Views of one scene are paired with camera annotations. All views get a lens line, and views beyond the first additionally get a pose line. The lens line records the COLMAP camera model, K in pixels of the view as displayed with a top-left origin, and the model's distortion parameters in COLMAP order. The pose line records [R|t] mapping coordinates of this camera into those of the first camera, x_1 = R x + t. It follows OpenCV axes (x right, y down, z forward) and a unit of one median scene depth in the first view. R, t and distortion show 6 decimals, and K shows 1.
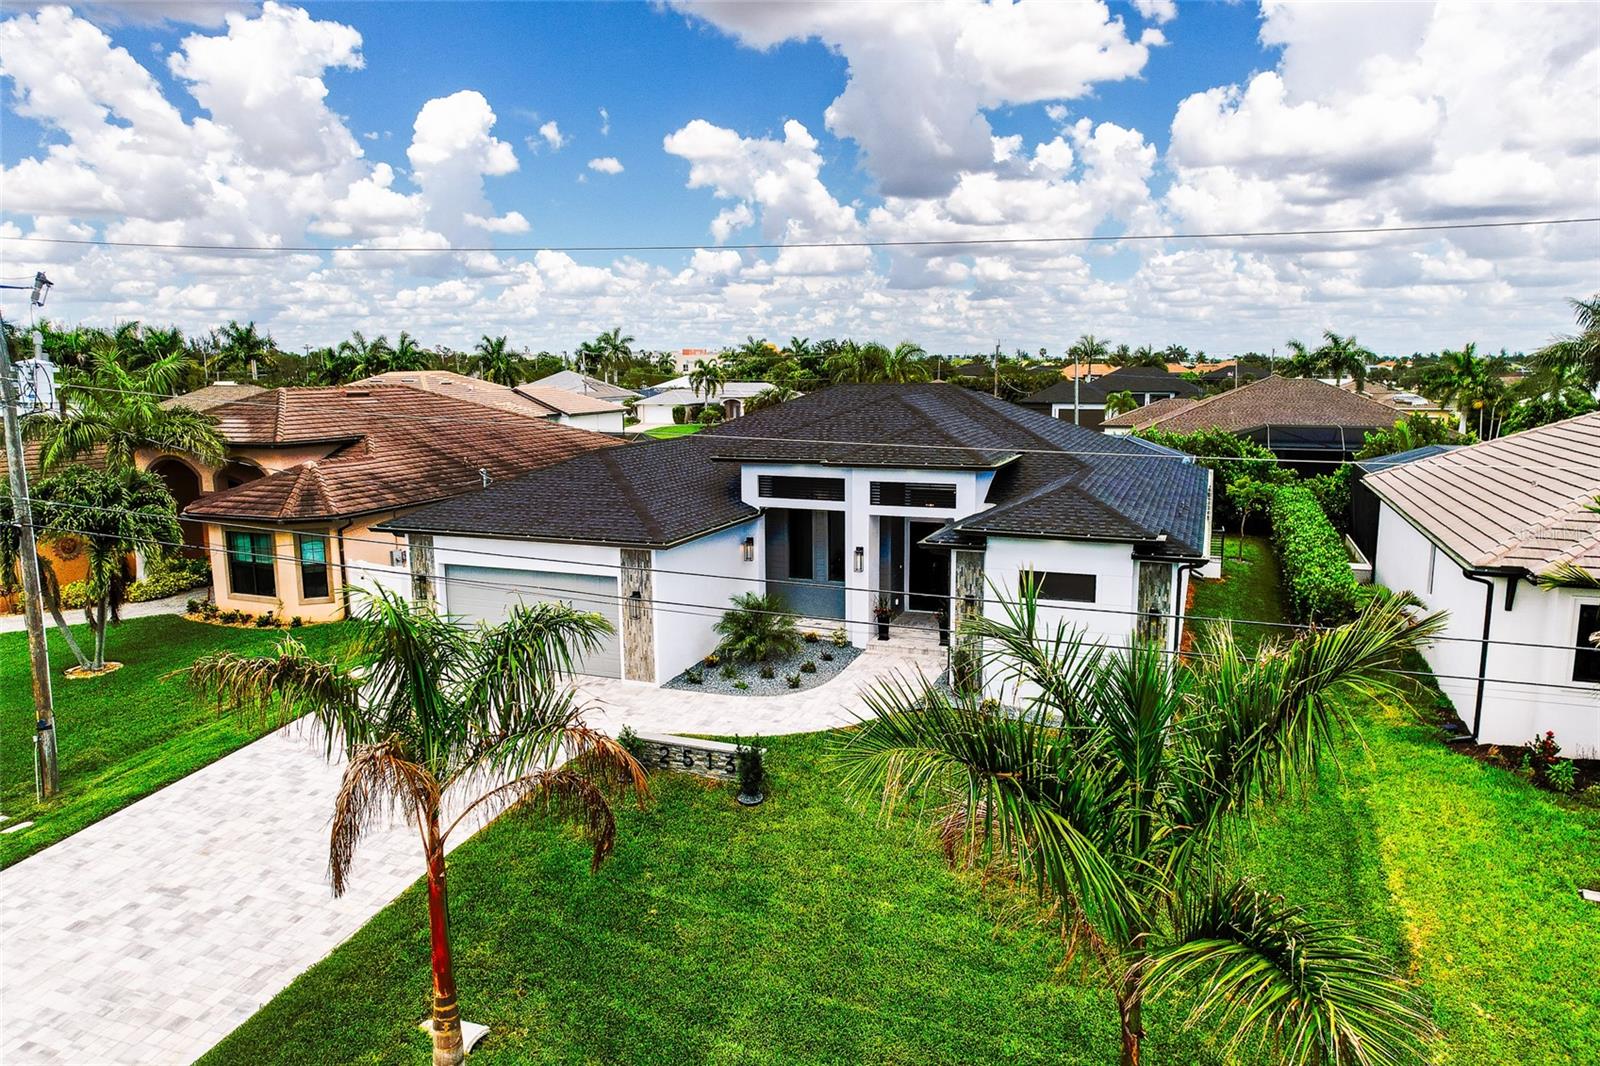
lens RADIAL K [[991.4, 0, 800.0], [0, 991.4, 533.0], [0, 0, 1]] dist [0.005091, 0.001716]
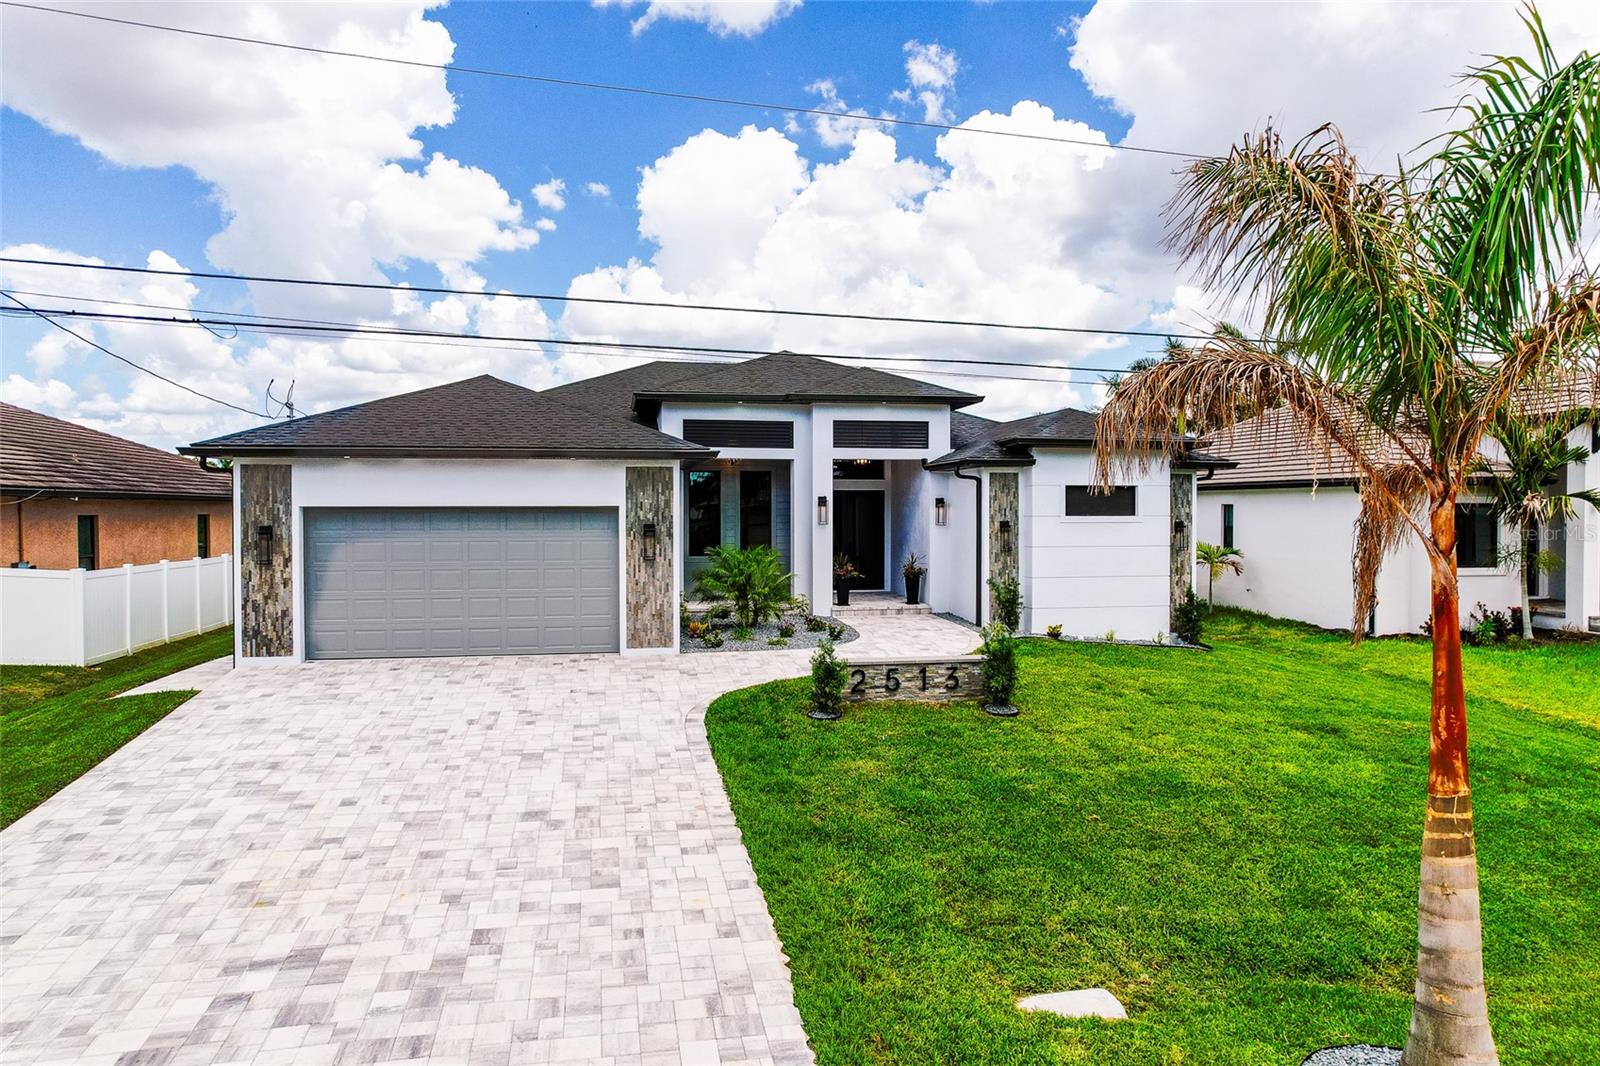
lens RADIAL K [[991.4, 0, 800.0], [0, 991.4, 533.0], [0, 0, 1]] dist [0.005091, 0.001716]
pose [[0.861275, -0.011816, 0.508001, -0.444150], [0.078607, 0.990793, -0.110227, 0.156243], [-0.502021, 0.134868, 0.854275, 0.307225]]
